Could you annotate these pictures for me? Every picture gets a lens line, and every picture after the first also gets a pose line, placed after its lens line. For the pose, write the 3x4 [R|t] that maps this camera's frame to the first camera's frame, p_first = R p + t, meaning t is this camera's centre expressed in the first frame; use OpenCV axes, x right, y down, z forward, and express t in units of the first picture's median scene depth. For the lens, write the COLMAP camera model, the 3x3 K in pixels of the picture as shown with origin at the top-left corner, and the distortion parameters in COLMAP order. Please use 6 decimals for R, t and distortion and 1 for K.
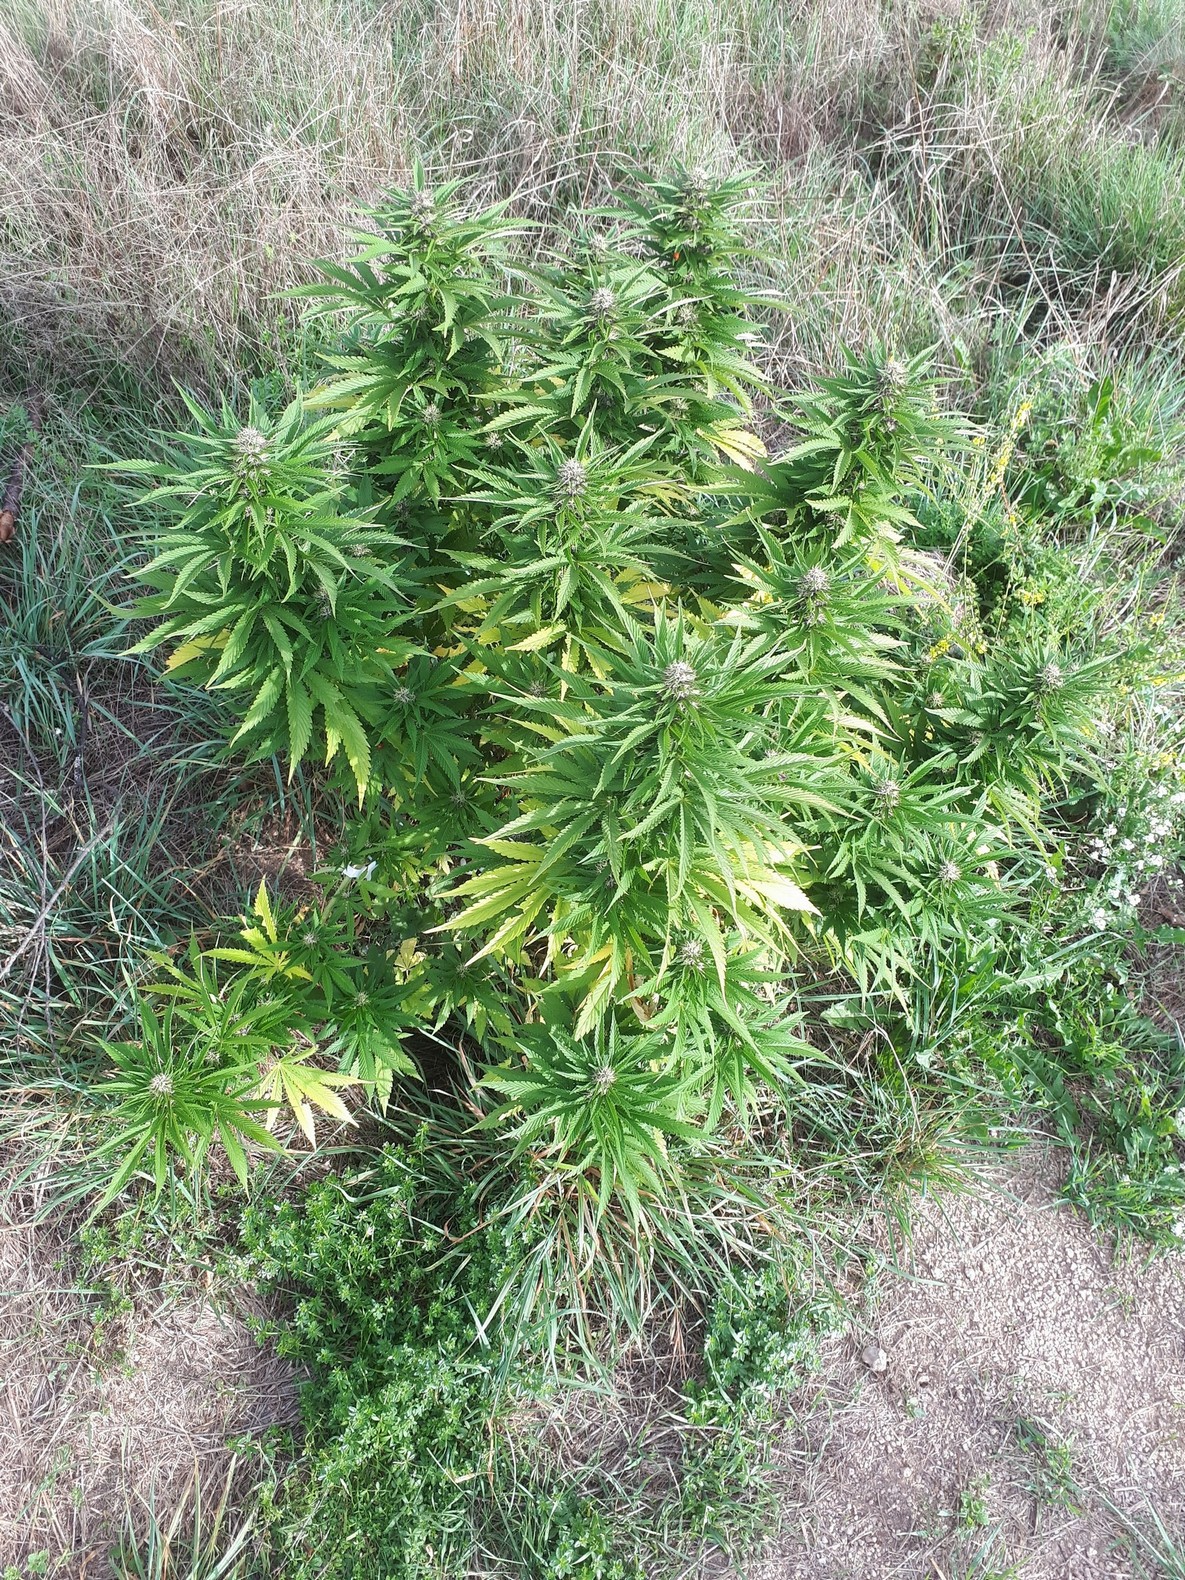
lens RADIAL K [[1255.9, 0, 592.5], [0, 1255.9, 790.0], [0, 0, 1]] dist [-0.010543, -0.016569]
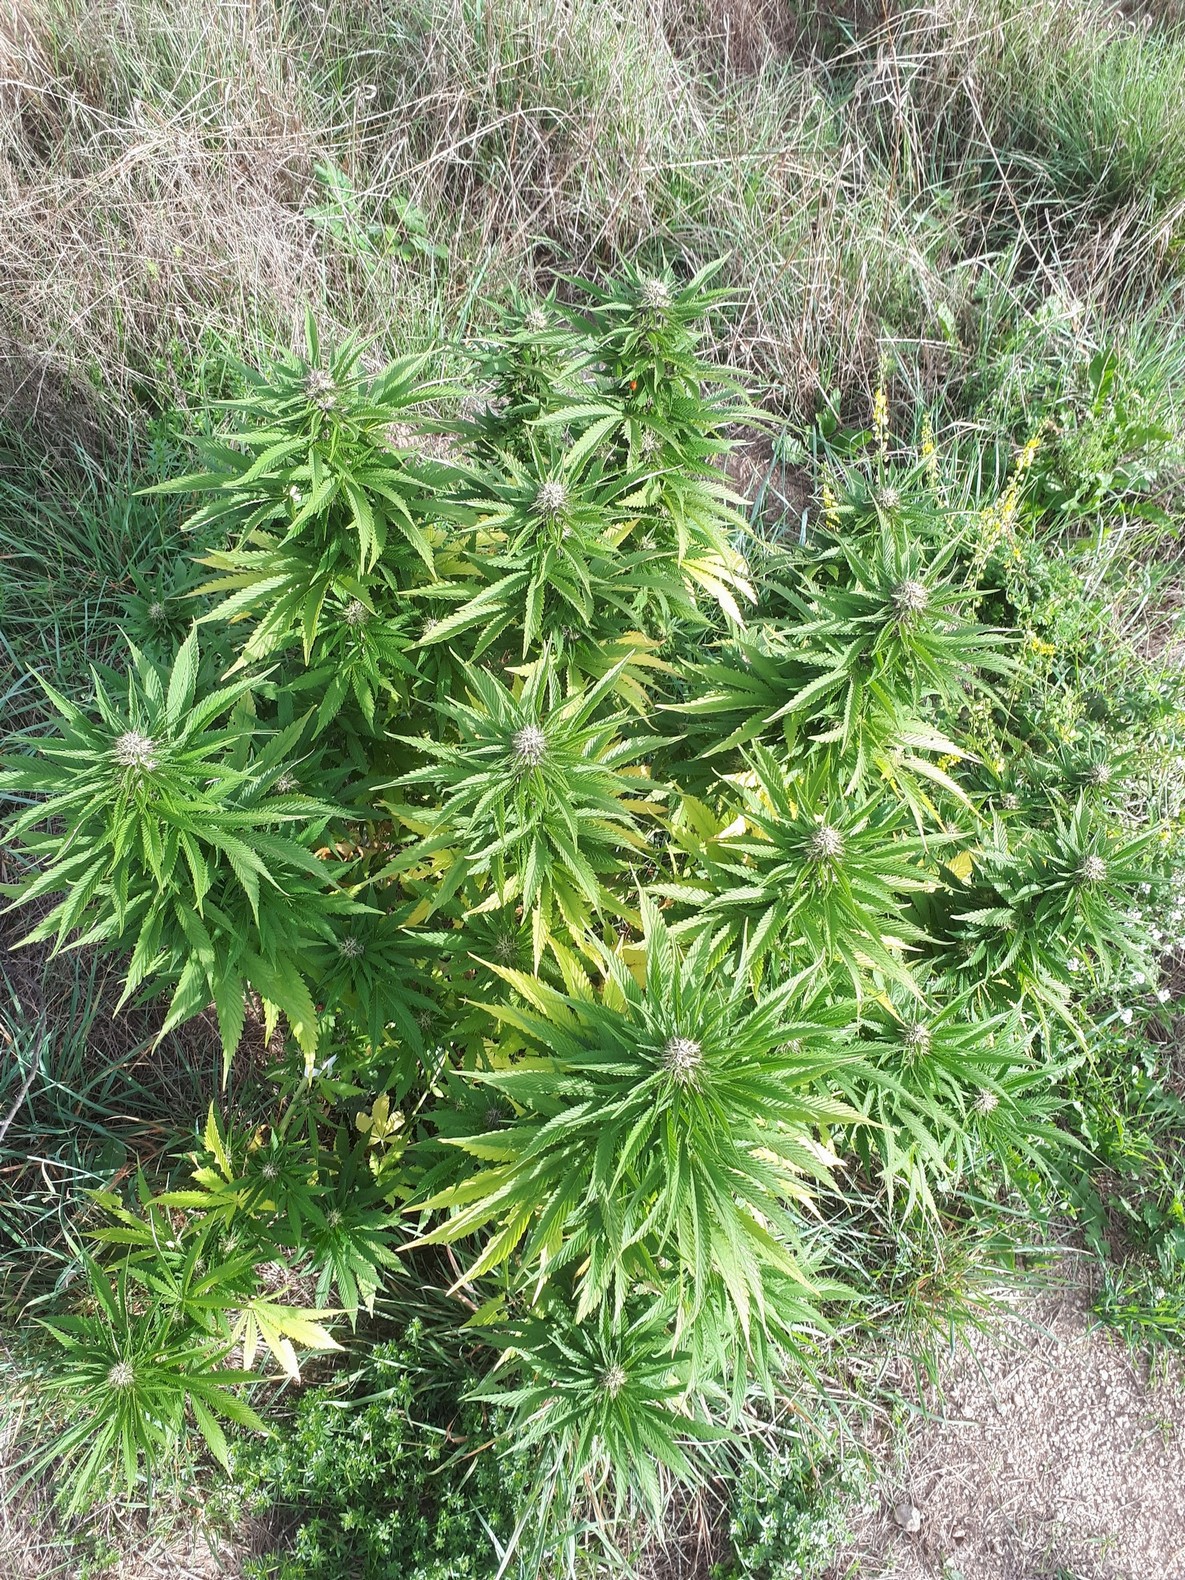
lens RADIAL K [[1246.7, 0, 592.5], [0, 1246.7, 790.0], [0, 0, 1]] dist [-0.013696, -0.003361]
pose [[0.997425, -0.068955, 0.019719, 0.005084], [0.065915, 0.989725, 0.126886, -0.233946], [-0.028266, -0.125259, 0.991721, 0.138802]]
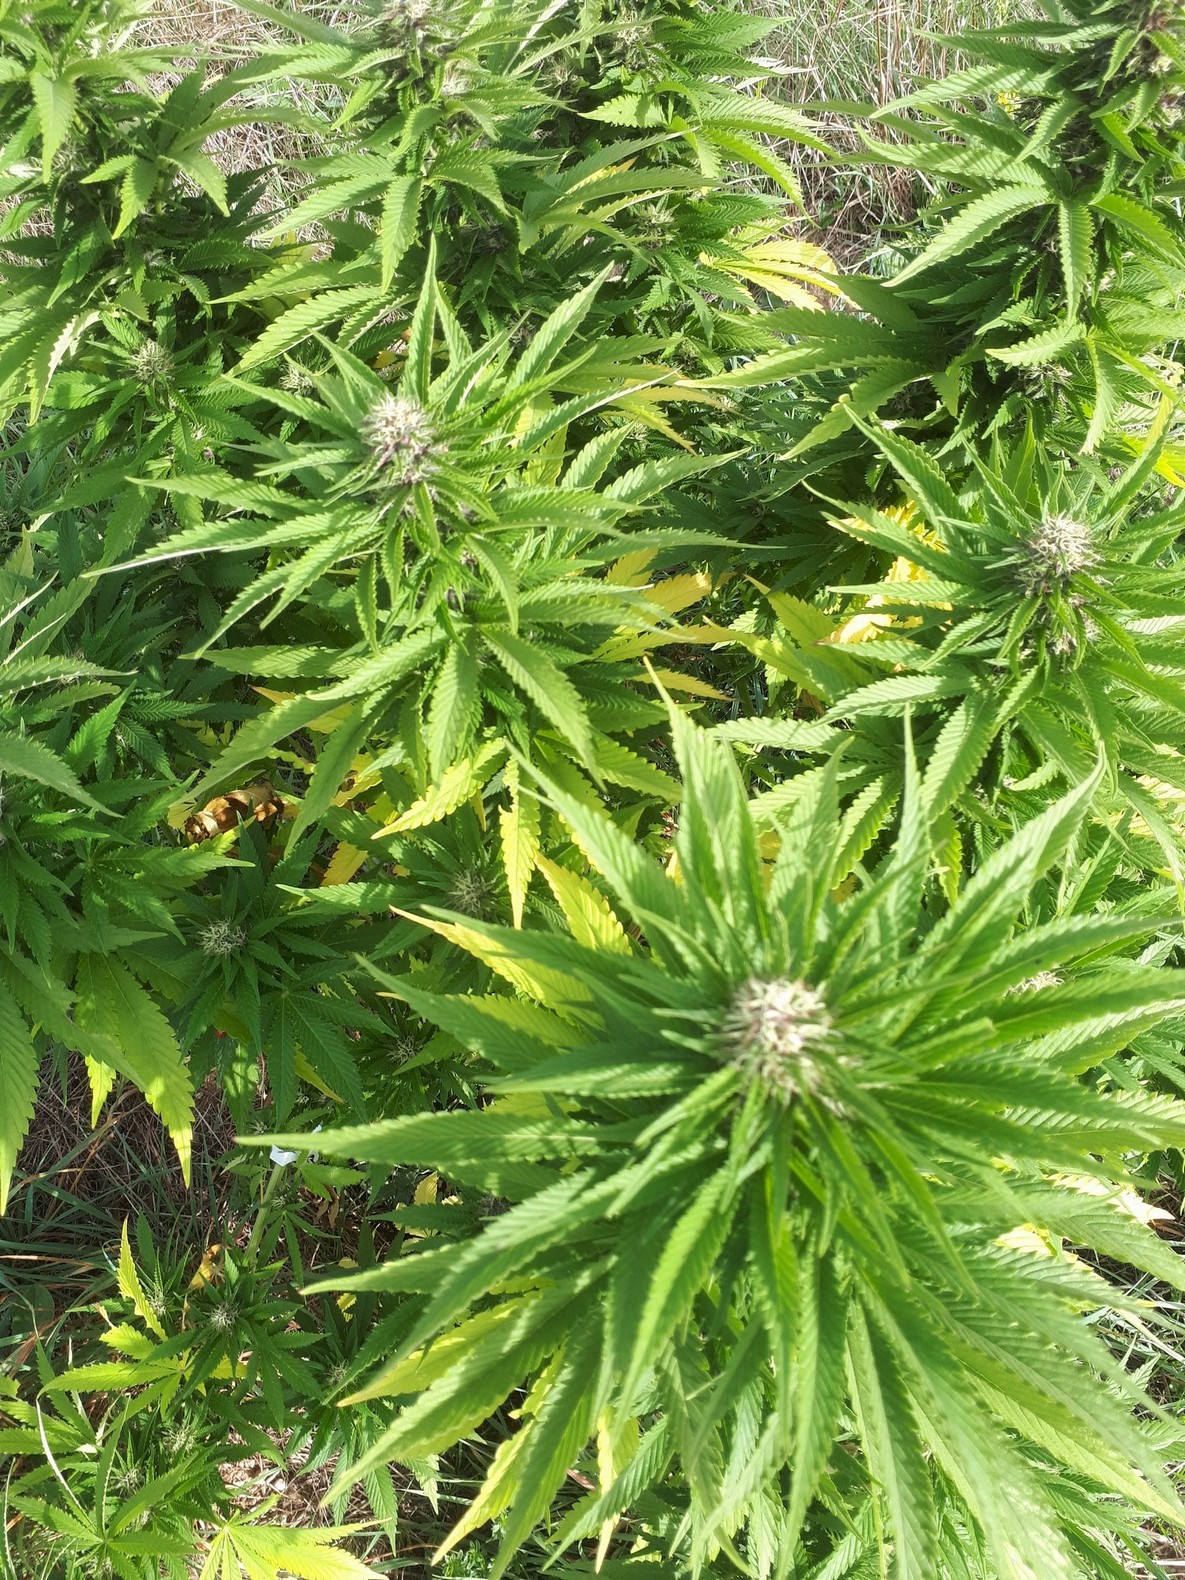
lens RADIAL K [[1287.1, 0, 571.6], [0, 1287.1, 785.4], [0, 0, 1]] dist [-0.042164, -0.005032]
pose [[0.971586, -0.209196, -0.110718, 0.042726], [0.217166, 0.973934, 0.065503, -0.115210], [0.094129, -0.087686, 0.991691, 0.433659]]
